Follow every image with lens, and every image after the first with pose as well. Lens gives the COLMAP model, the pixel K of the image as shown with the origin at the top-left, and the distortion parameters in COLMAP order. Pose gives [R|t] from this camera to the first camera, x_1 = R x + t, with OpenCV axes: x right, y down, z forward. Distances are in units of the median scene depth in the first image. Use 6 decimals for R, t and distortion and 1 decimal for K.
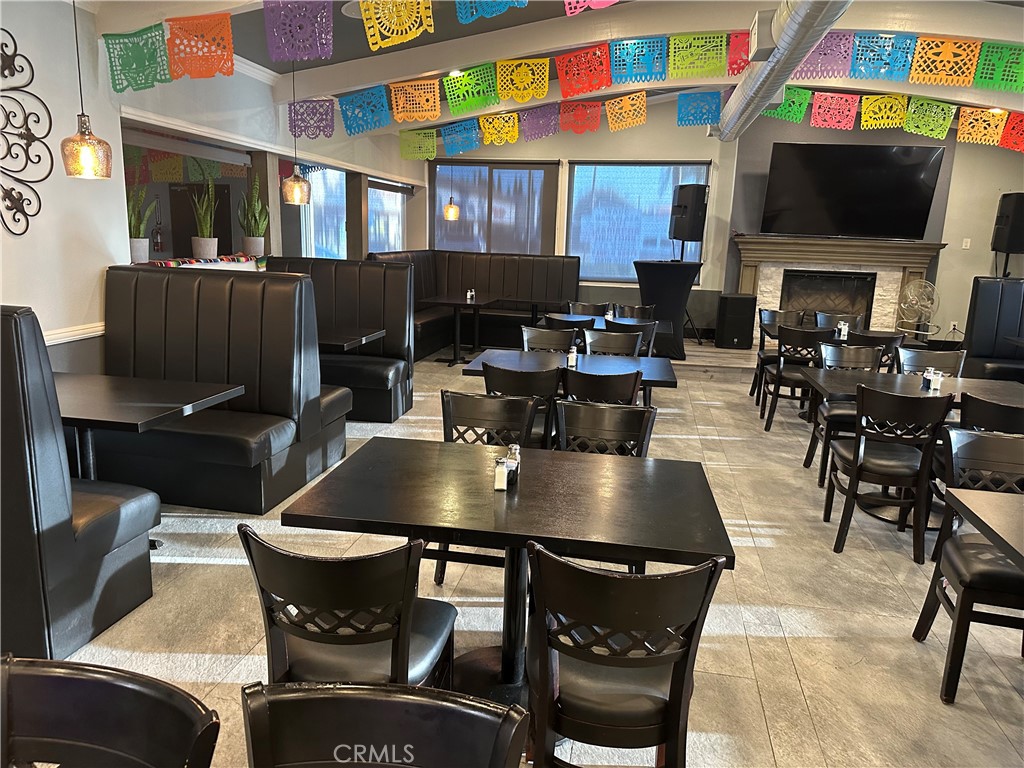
lens RADIAL K [[728.9, 0, 508.2], [0, 728.9, 377.1], [0, 0, 1]] dist [0.052908, -0.064590]
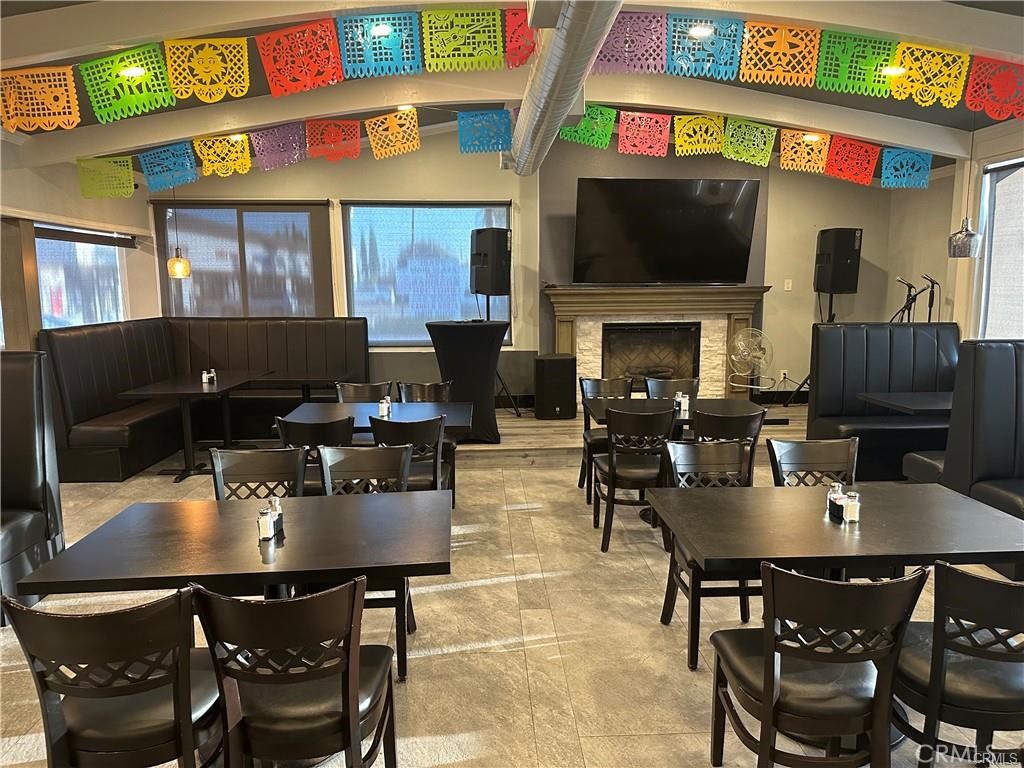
lens RADIAL K [[728.0, 0, 520.2], [0, 728.0, 382.8], [0, 0, 1]] dist [0.114406, -0.136844]
pose [[0.968282, -0.071738, 0.239338, 0.082065], [0.086189, 0.995000, -0.050456, -0.049126], [-0.234522, 0.069484, 0.969624, 0.226067]]
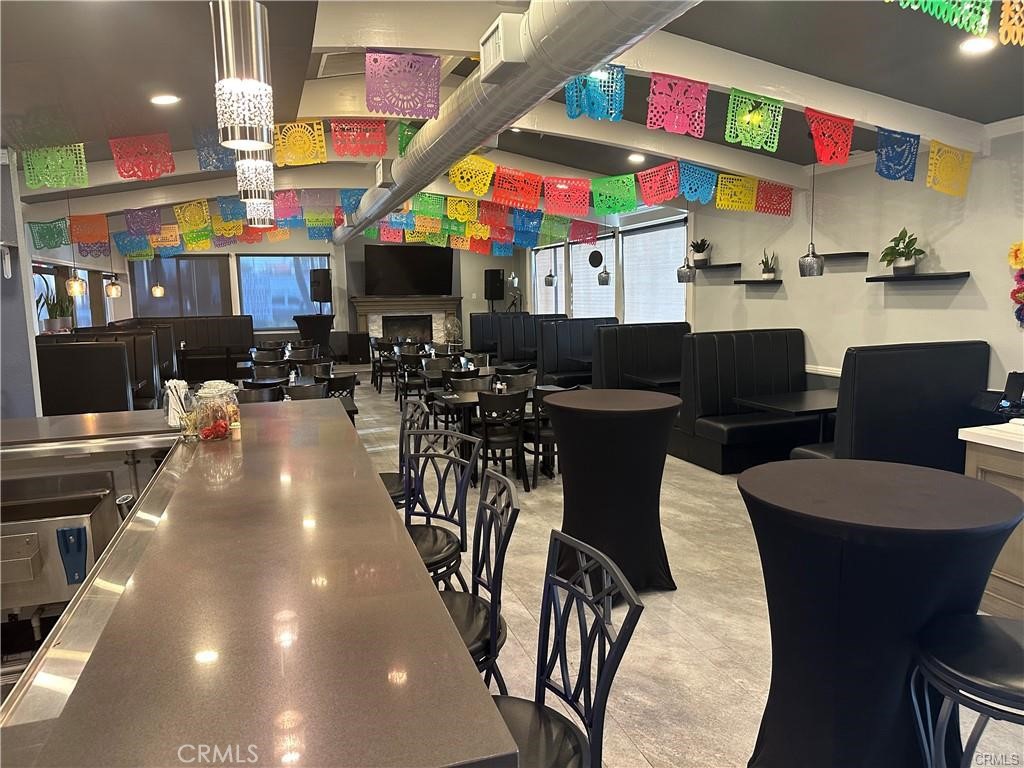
lens RADIAL K [[728.0, 0, 520.2], [0, 728.0, 382.8], [0, 0, 1]] dist [0.114406, -0.136844]
pose [[0.868403, -0.111692, 0.483116, -0.215546], [0.142955, 0.989326, -0.028239, 0.117896], [-0.474806, 0.093586, 0.875101, -0.733161]]
